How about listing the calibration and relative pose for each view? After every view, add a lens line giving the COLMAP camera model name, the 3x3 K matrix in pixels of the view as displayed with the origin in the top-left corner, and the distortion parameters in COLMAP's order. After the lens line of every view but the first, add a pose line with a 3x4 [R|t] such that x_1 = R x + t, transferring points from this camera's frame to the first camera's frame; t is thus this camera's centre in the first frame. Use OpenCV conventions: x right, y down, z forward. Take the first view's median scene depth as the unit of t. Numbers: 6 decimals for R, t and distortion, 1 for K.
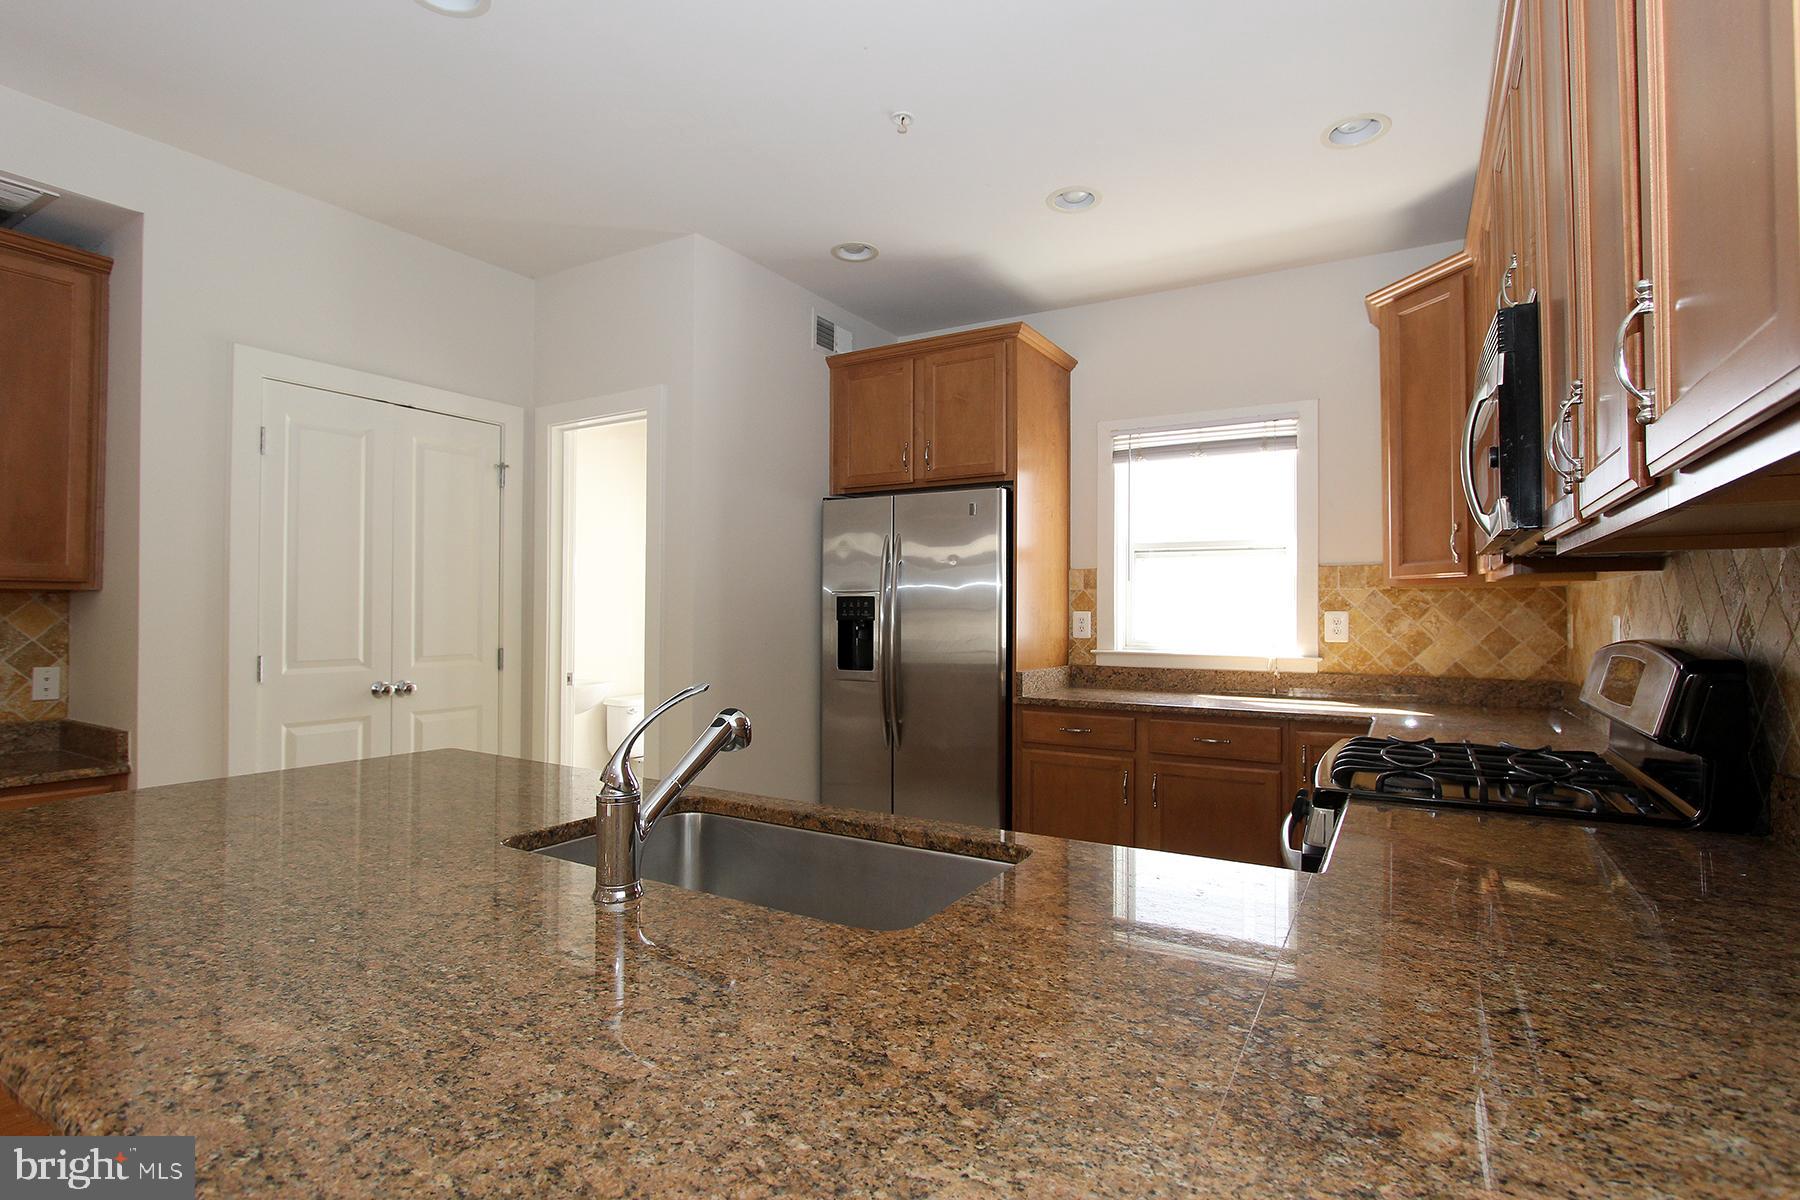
lens RADIAL K [[863.5, 0, 902.0], [0, 863.5, 600.1], [0, 0, 1]] dist [0.000713, 0.000255]
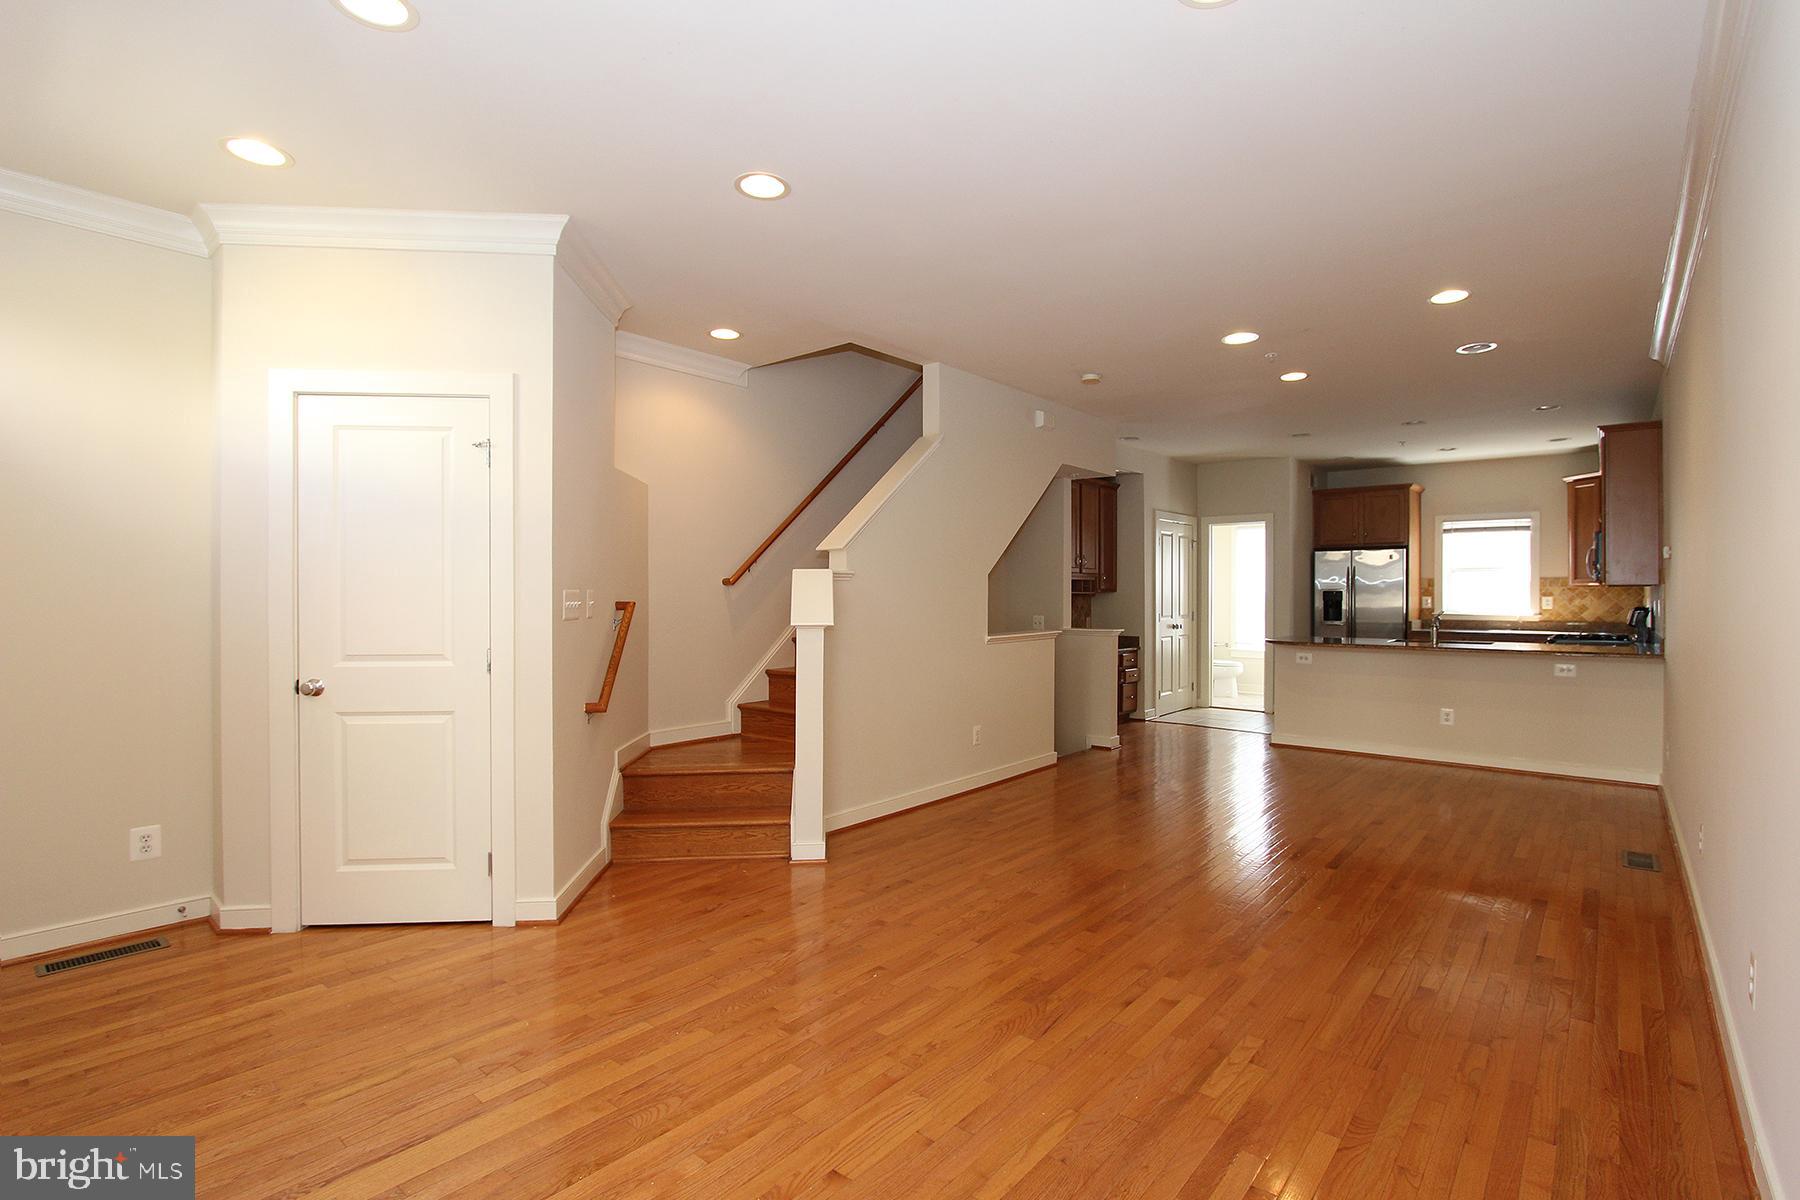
lens RADIAL K [[863.5, 0, 897.0], [0, 863.5, 601.7], [0, 0, 1]] dist [0.000713, 0.000255]
pose [[0.986567, -0.001034, -0.163355, -0.923360], [0.004503, 0.999772, 0.020862, -0.032038], [0.163297, -0.021318, 0.986347, -1.730917]]
